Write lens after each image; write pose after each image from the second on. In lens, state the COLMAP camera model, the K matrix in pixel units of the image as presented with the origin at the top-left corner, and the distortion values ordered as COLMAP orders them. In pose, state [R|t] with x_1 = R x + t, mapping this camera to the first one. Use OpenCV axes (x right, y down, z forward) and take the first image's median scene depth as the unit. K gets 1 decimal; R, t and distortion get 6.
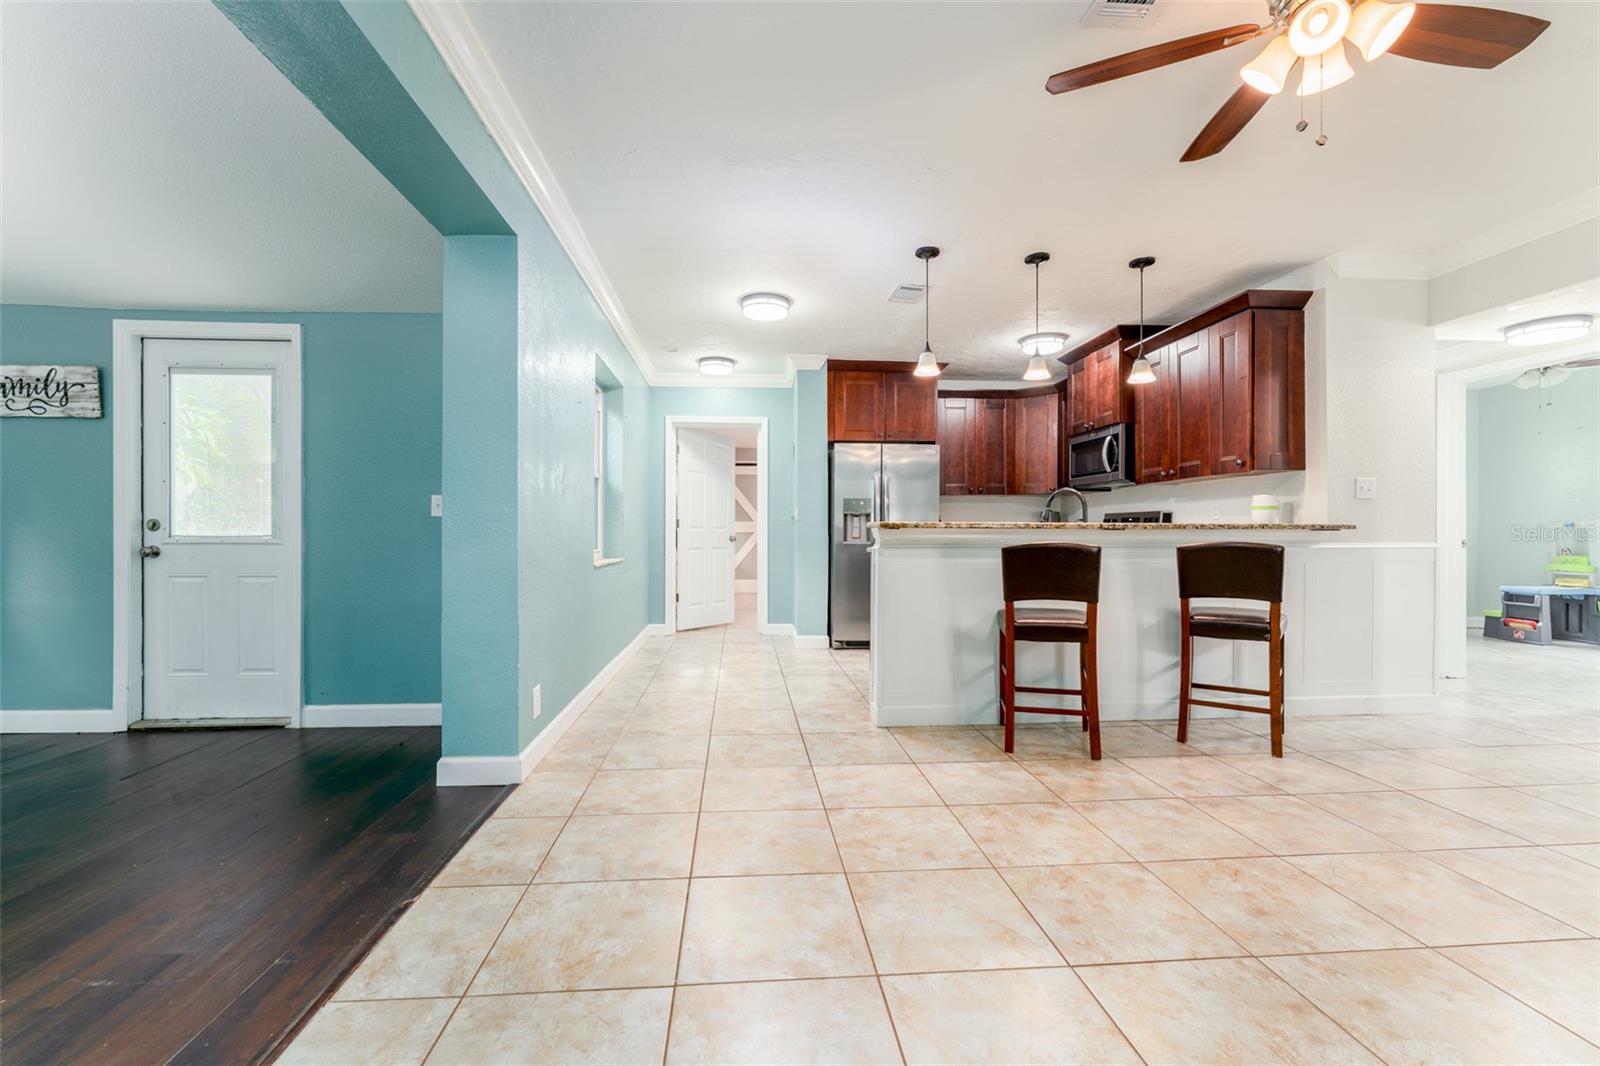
lens RADIAL K [[647.8, 0, 800.0], [0, 647.8, 533.0], [0, 0, 1]] dist [-0.000026, 0.000167]
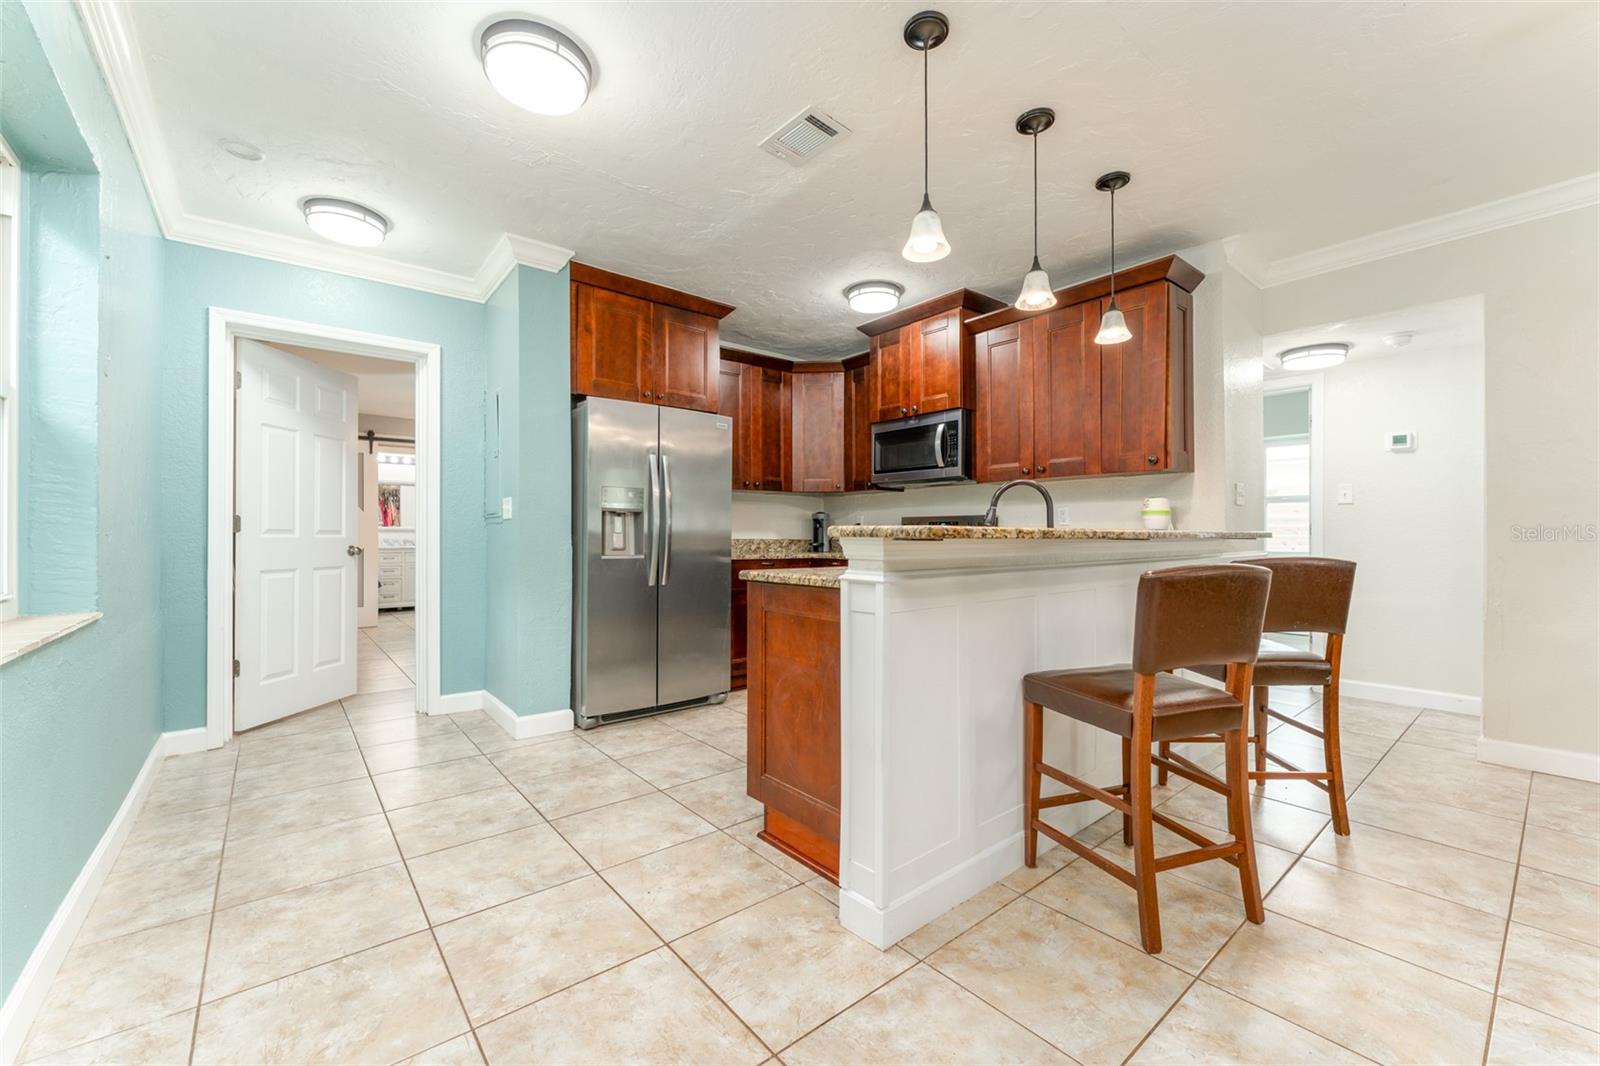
lens RADIAL K [[637.7, 0, 799.7], [0, 637.7, 535.2], [0, 0, 1]] dist [-0.001459, -0.000252]
pose [[0.829304, 0.000527, 0.558798, -0.134486], [0.000689, 0.999998, -0.001966, -0.005673], [-0.558798, 0.002015, 0.829301, 0.440683]]
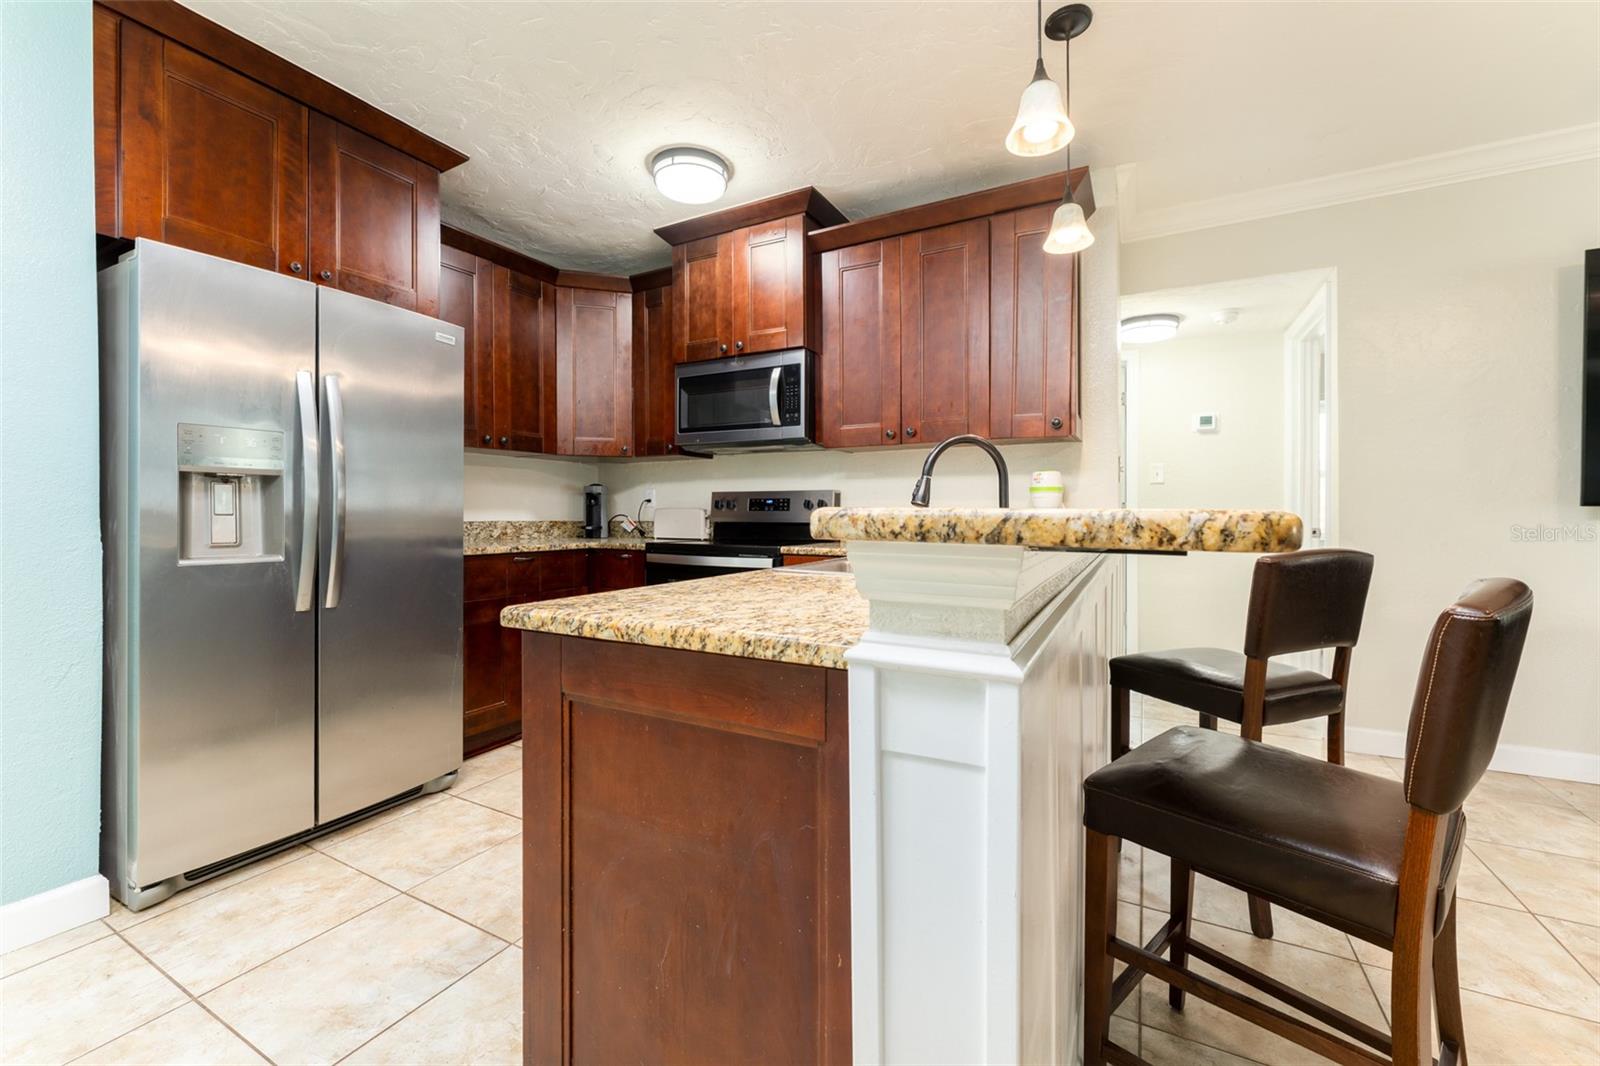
lens RADIAL K [[648.6, 0, 800.6], [0, 648.6, 517.5], [0, 0, 1]] dist [-0.001465, -0.000139]
pose [[0.557971, -0.006607, 0.829834, -0.028592], [0.001215, 0.999974, 0.007145, -0.010515], [-0.829860, -0.002979, 0.557964, 0.657447]]
